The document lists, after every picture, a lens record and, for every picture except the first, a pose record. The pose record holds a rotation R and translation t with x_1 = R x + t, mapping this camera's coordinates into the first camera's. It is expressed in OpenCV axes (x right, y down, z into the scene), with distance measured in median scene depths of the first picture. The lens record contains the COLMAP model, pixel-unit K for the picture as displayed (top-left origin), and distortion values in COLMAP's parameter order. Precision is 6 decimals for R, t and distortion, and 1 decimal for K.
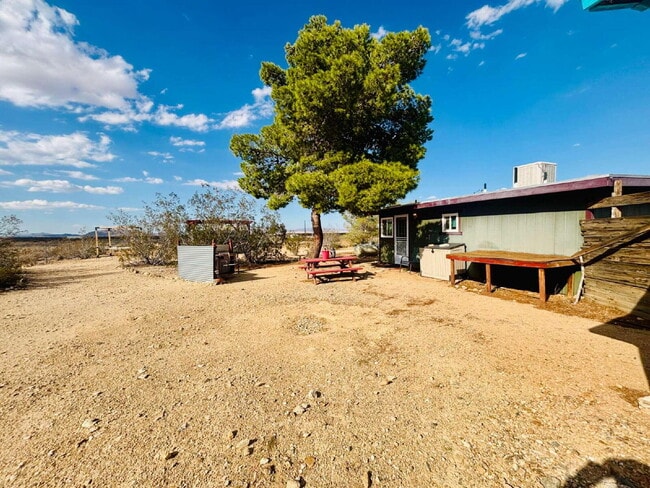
lens RADIAL K [[266.7, 0, 323.6], [0, 266.7, 247.2], [0, 0, 1]] dist [0.011821, -0.000002]
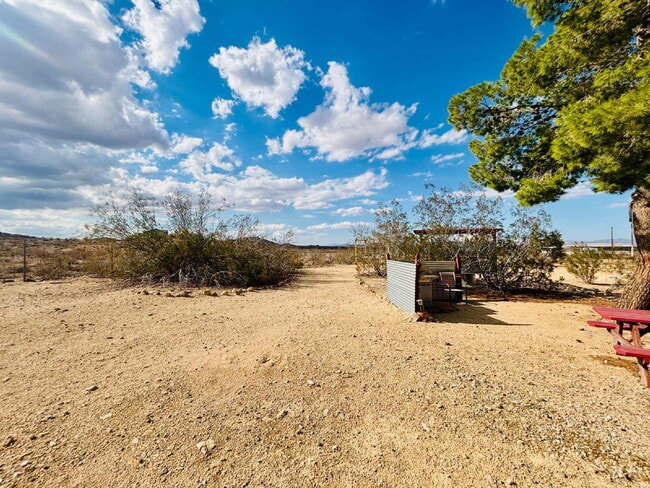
lens RADIAL K [[266.7, 0, 325.9], [0, 266.7, 244.3], [0, 0, 1]] dist [0.011821, -0.000002]
pose [[0.632894, 0.004544, -0.774225, -0.009943], [-0.046432, 0.998406, -0.032097, -0.011326], [0.772845, 0.056263, 0.632096, 0.184752]]
